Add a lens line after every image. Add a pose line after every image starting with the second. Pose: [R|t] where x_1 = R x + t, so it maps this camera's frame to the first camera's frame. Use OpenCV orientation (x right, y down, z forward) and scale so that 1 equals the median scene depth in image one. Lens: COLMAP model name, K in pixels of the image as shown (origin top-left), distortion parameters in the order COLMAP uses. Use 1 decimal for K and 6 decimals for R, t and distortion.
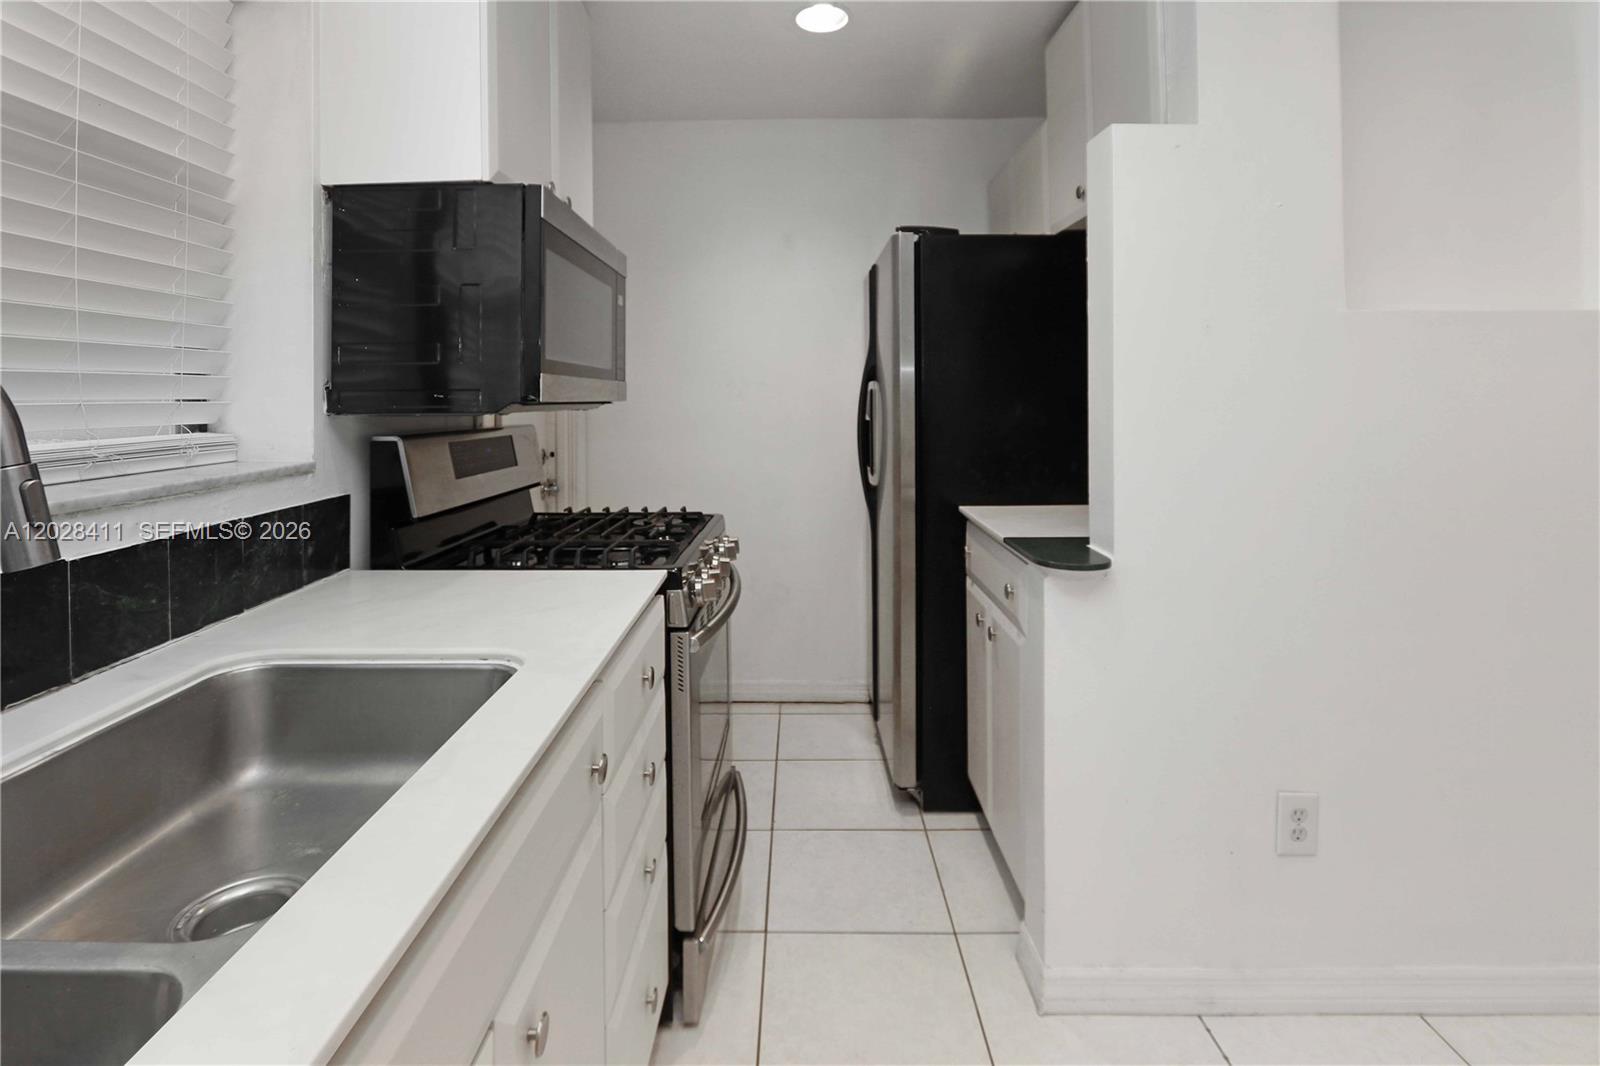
lens RADIAL K [[801.9, 0, 786.9], [0, 801.9, 385.9], [0, 0, 1]] dist [-0.012199, 0.002844]
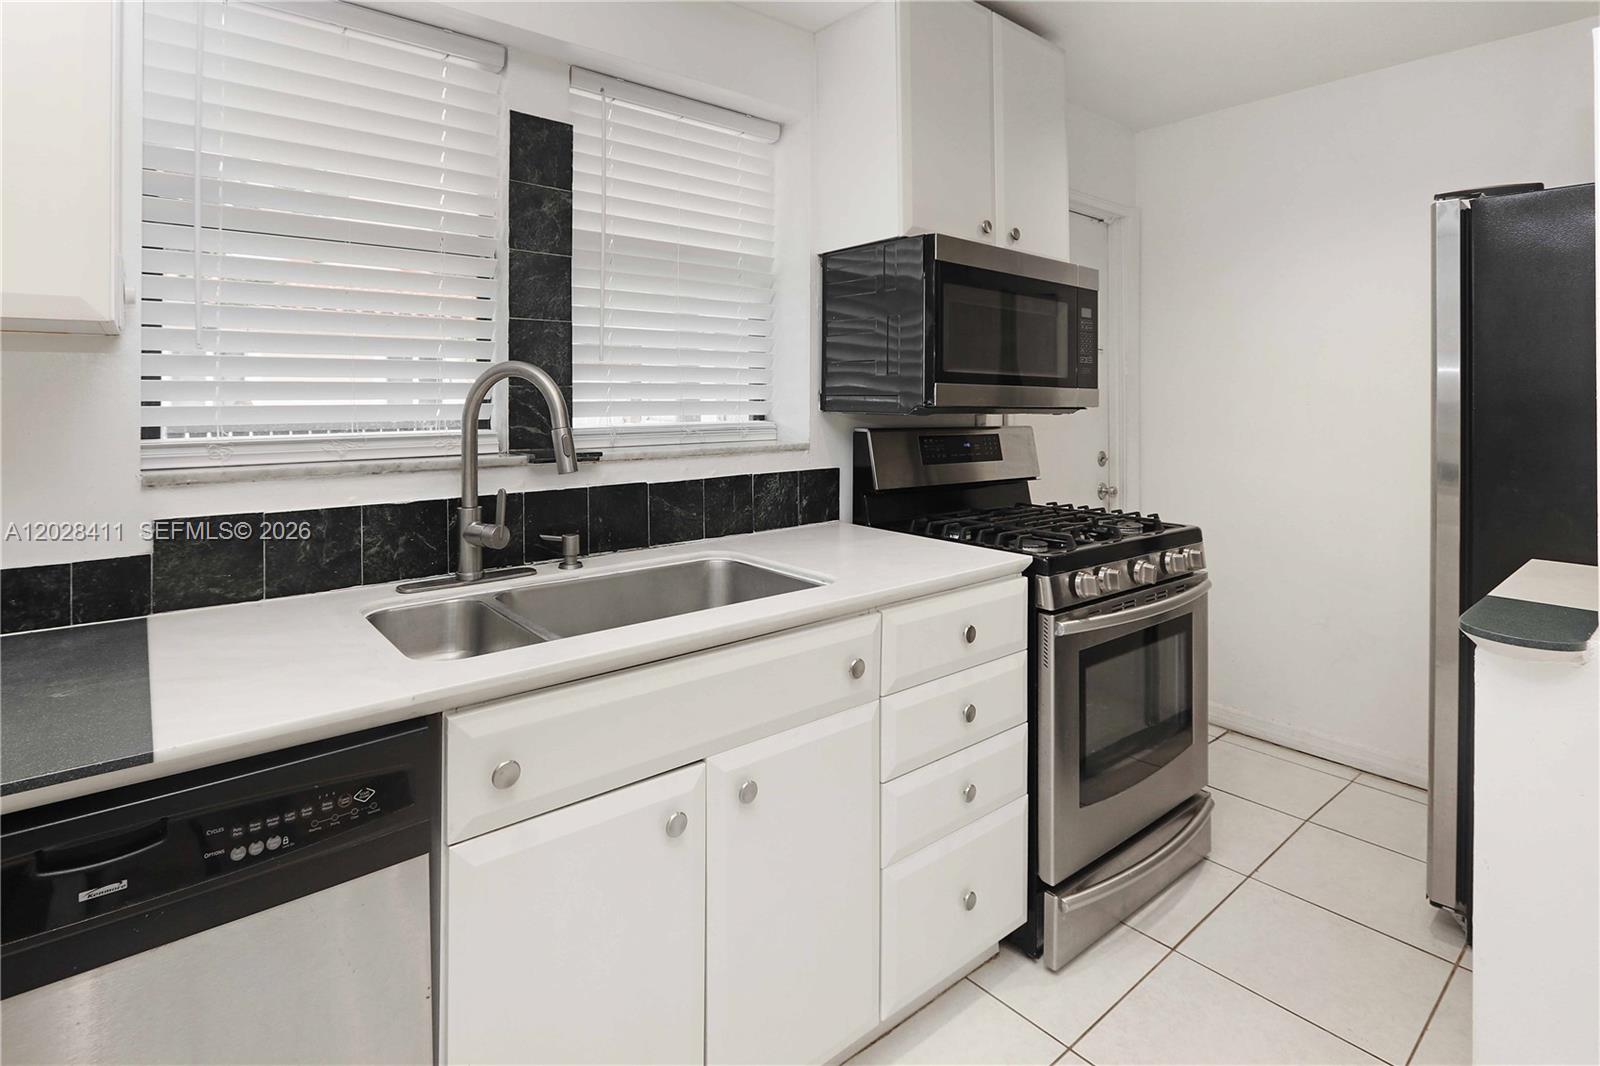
lens RADIAL K [[801.9, 0, 787.0], [0, 801.9, 393.2], [0, 0, 1]] dist [-0.012199, 0.002844]
pose [[0.652401, 0.007384, -0.757838, 0.475913], [-0.003995, 0.999972, 0.006304, -0.005731], [0.757863, -0.001086, 0.652413, 0.000696]]
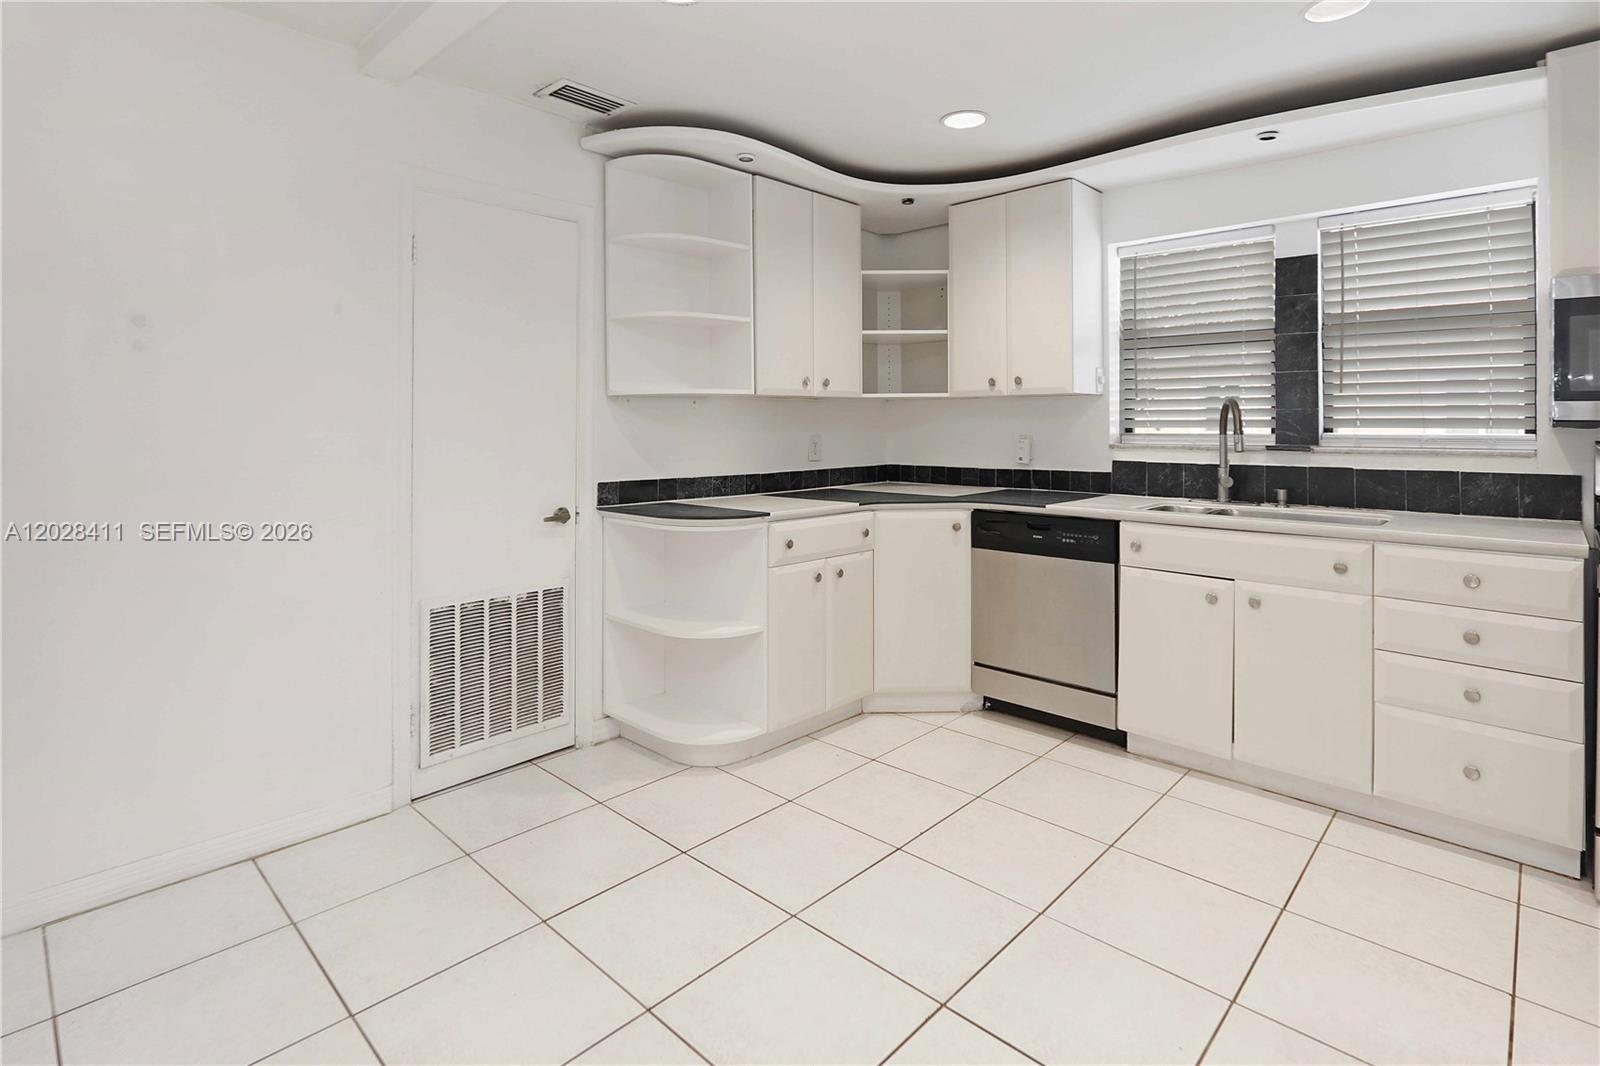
lens RADIAL K [[801.9, 0, 793.9], [0, 801.9, 429.0], [0, 0, 1]] dist [-0.012199, 0.002844]
pose [[-0.680024, 0.010263, -0.733118, 1.728887], [0.005343, 0.999945, 0.009042, 0.018394], [0.733171, 0.002231, -0.680041, 0.934250]]
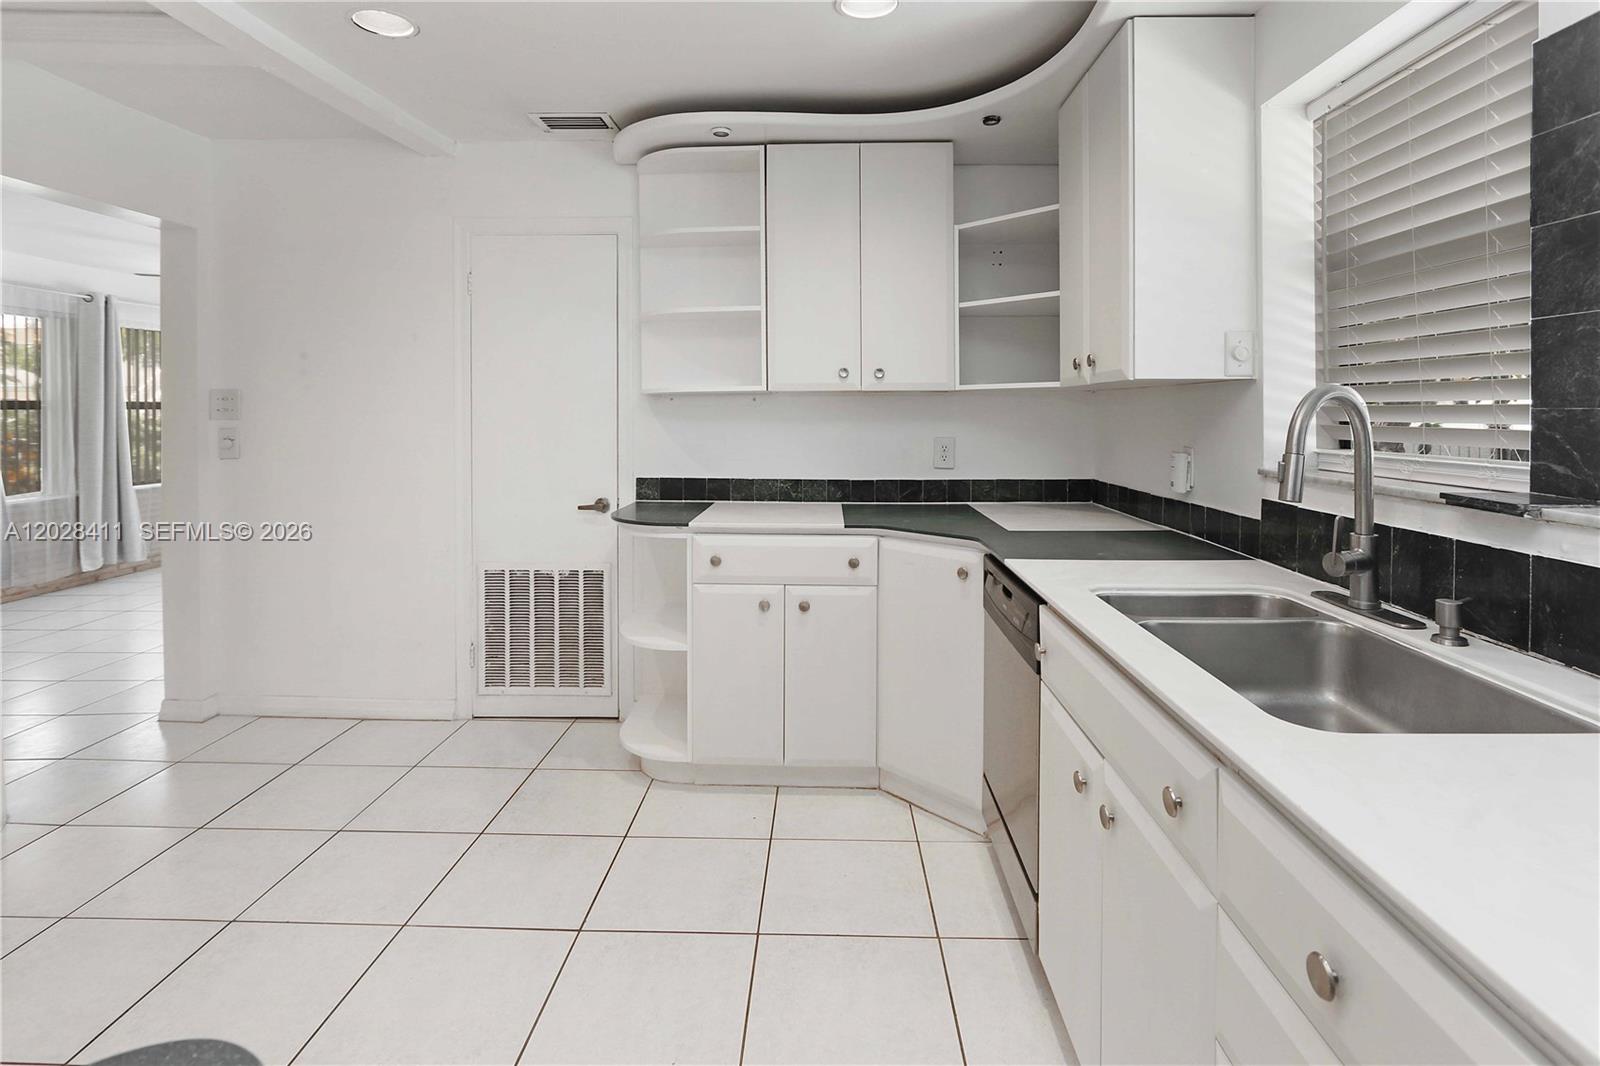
lens RADIAL K [[801.9, 0, 784.6], [0, 801.9, 427.5], [0, 0, 1]] dist [-0.012199, 0.002844]
pose [[-0.999762, 0.003493, 0.021555, 0.146725], [0.003954, 0.999765, 0.021338, -0.007903], [-0.021475, 0.021418, -0.999540, 1.315434]]
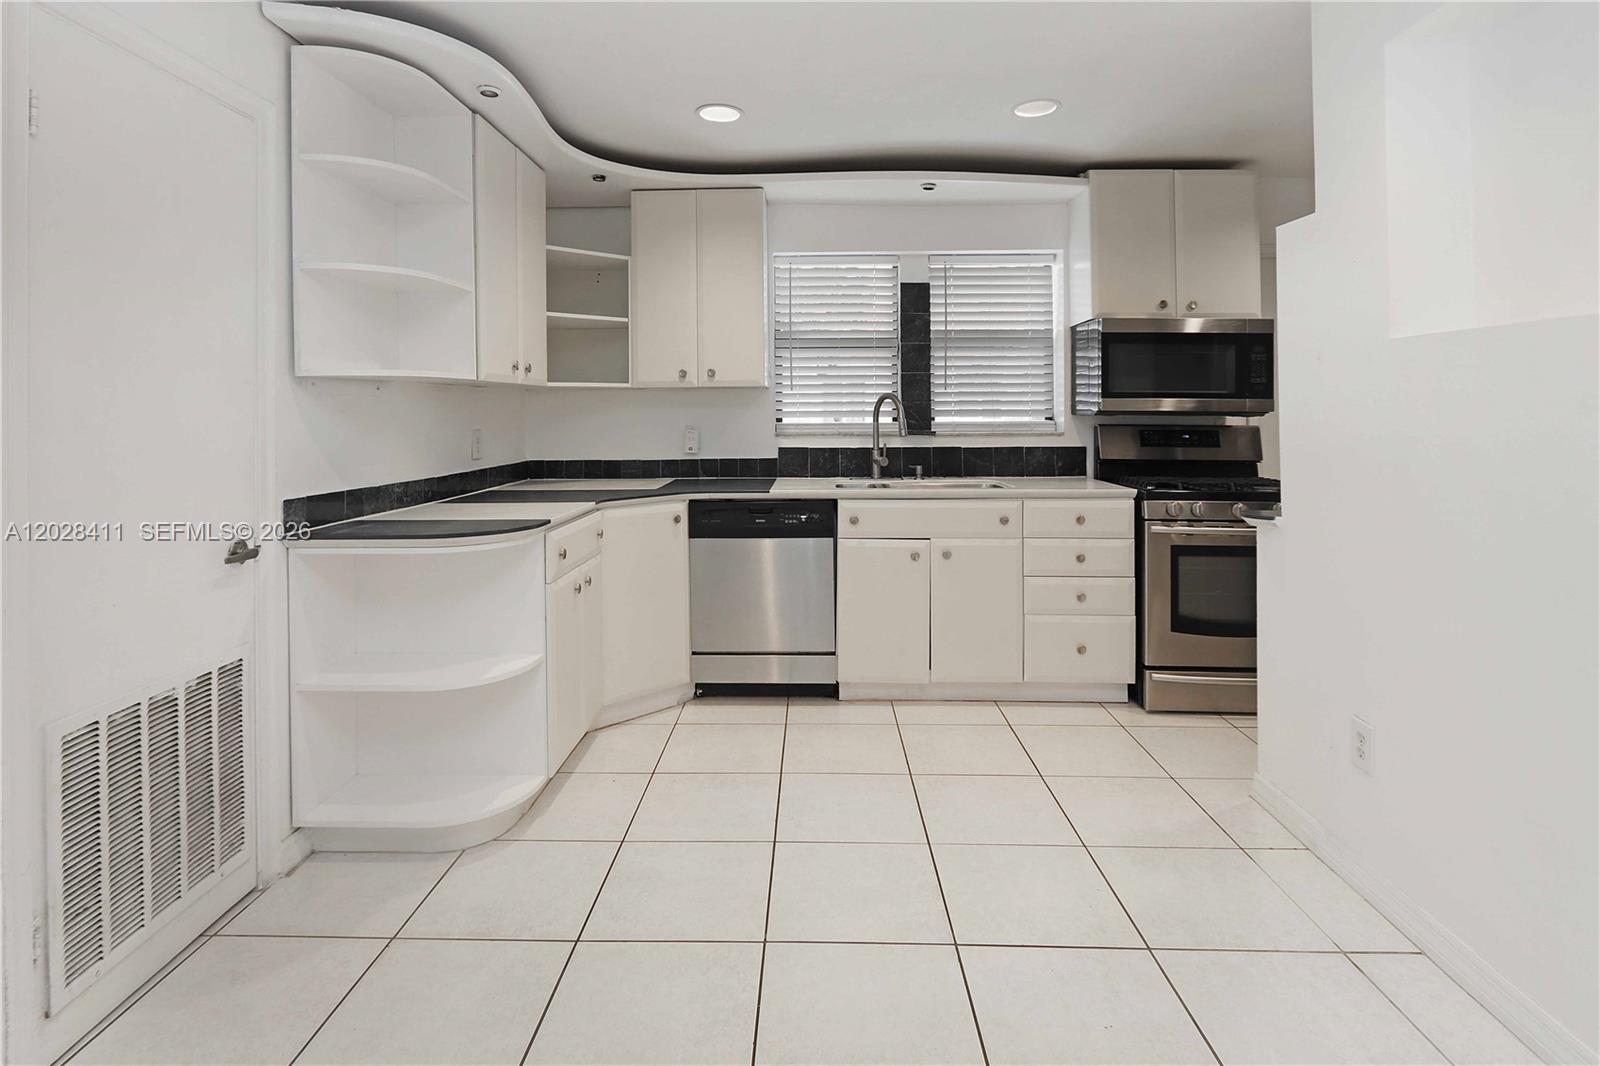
lens RADIAL K [[801.9, 0, 792.6], [0, 801.9, 422.0], [0, 0, 1]] dist [-0.012199, 0.002844]
pose [[-0.010847, 0.014242, -0.999840, 1.980913], [0.006779, 0.999877, 0.014169, 0.017479], [0.999918, -0.006624, -0.010942, 0.114137]]
